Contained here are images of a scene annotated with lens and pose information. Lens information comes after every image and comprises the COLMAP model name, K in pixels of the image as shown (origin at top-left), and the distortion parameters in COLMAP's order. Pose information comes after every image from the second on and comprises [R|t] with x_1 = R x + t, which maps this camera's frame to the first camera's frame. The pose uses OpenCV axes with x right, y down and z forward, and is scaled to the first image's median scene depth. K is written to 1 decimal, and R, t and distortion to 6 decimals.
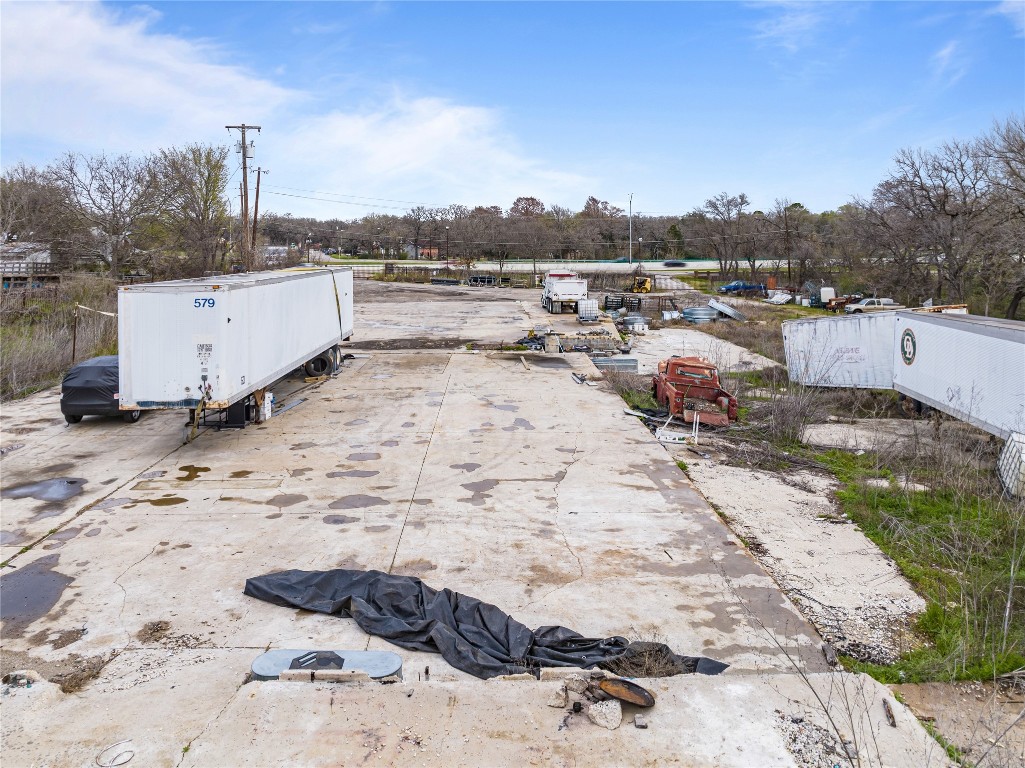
lens RADIAL K [[759.3, 0, 513.8], [0, 759.3, 382.7], [0, 0, 1]] dist [-0.031479, -0.000856]
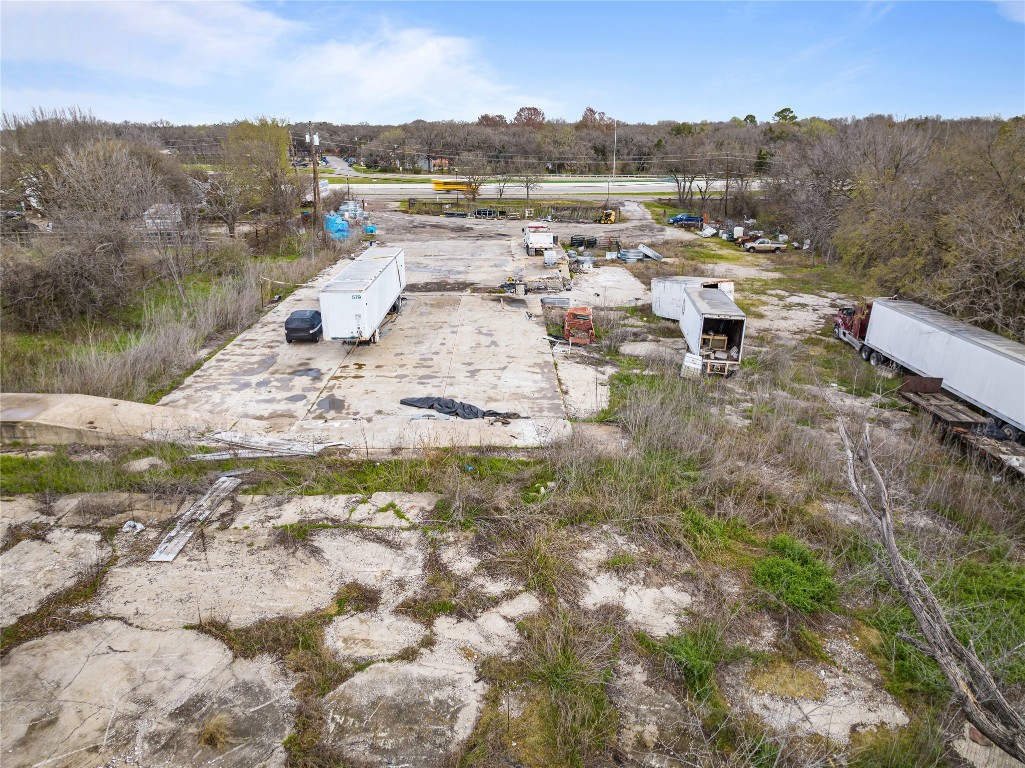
lens RADIAL K [[721.0, 0, 516.3], [0, 721.0, 384.7], [0, 0, 1]] dist [-0.036604, -0.003705]
pose [[0.999974, 0.004246, -0.005861, 0.065441], [-0.003289, 0.987975, 0.154582, -0.112127], [0.006447, -0.154558, 0.987963, -0.804538]]
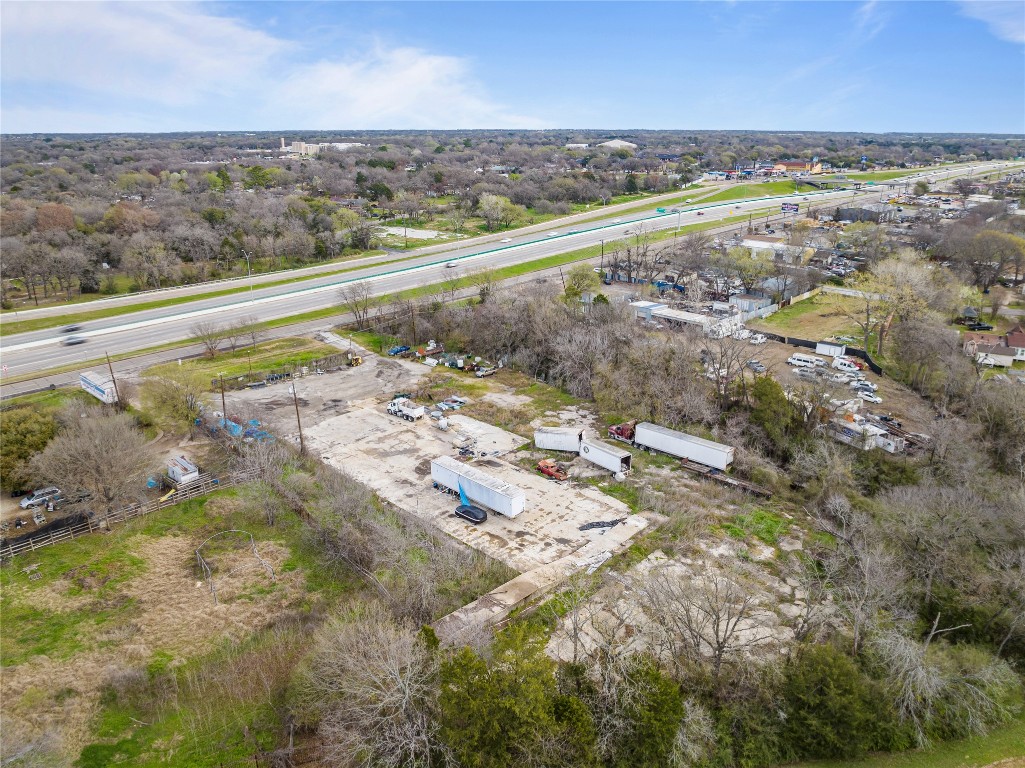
lens RADIAL K [[721.0, 0, 512.7], [0, 721.0, 381.3], [0, 0, 1]] dist [-0.036604, -0.003705]
pose [[0.712220, -0.233800, 0.661876, -2.291168], [0.128351, 0.970381, 0.204662, -1.219511], [-0.690122, -0.060812, 0.721134, -1.660060]]
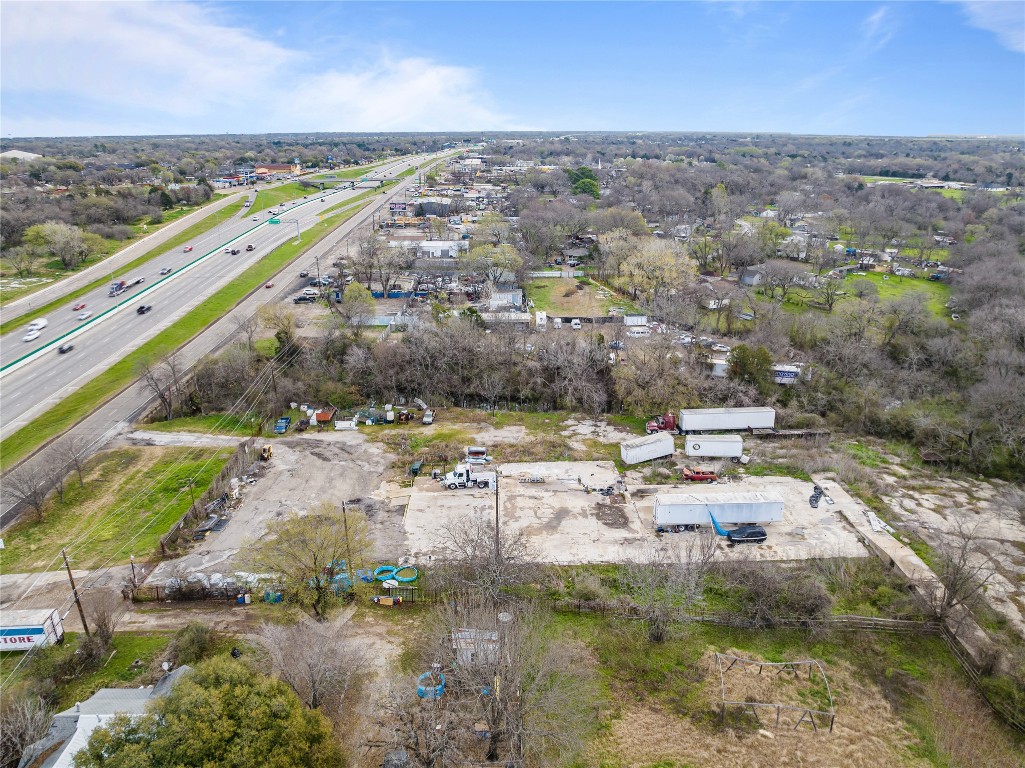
lens RADIAL K [[721.0, 0, 518.7], [0, 721.0, 388.1], [0, 0, 1]] dist [-0.036604, -0.003705]
pose [[-0.002448, -0.337761, 0.941229, -3.107966], [0.184319, 0.924952, 0.332400, -1.792915], [-0.982863, 0.174300, 0.059991, 1.456566]]
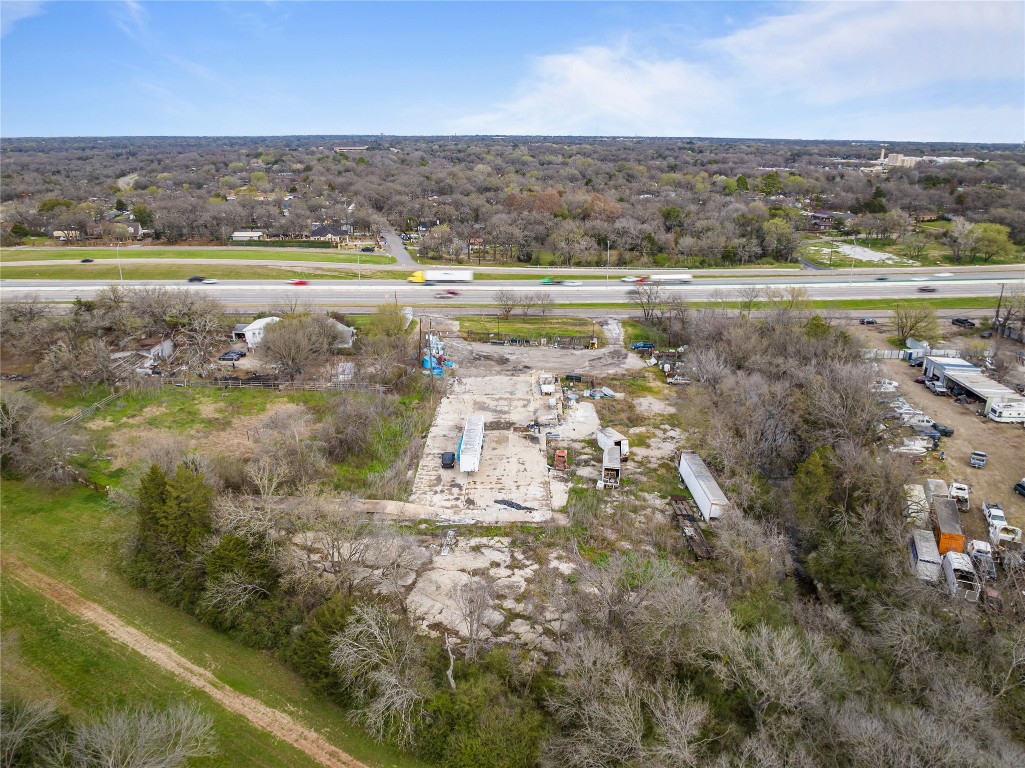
lens RADIAL K [[721.0, 0, 512.9], [0, 721.0, 384.5], [0, 0, 1]] dist [-0.036604, -0.003705]
pose [[0.999229, 0.016585, -0.035589, 0.071638], [-0.011013, 0.988412, 0.151394, -0.986495], [0.037688, -0.150886, 0.987833, -2.977563]]
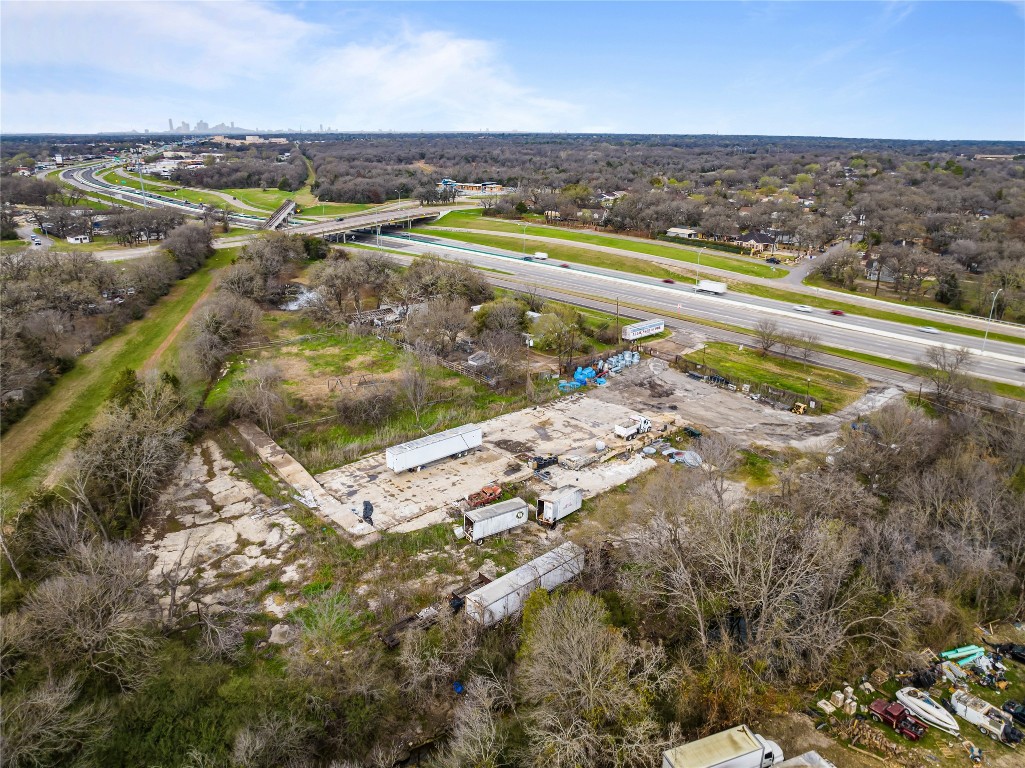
lens RADIAL K [[721.0, 0, 512.1], [0, 721.0, 383.2], [0, 0, 1]] dist [-0.036604, -0.003705]
pose [[0.638838, 0.257196, -0.725077, 2.665639], [-0.145991, 0.965867, 0.213982, -1.282453], [0.755363, -0.030845, 0.654581, -1.318862]]
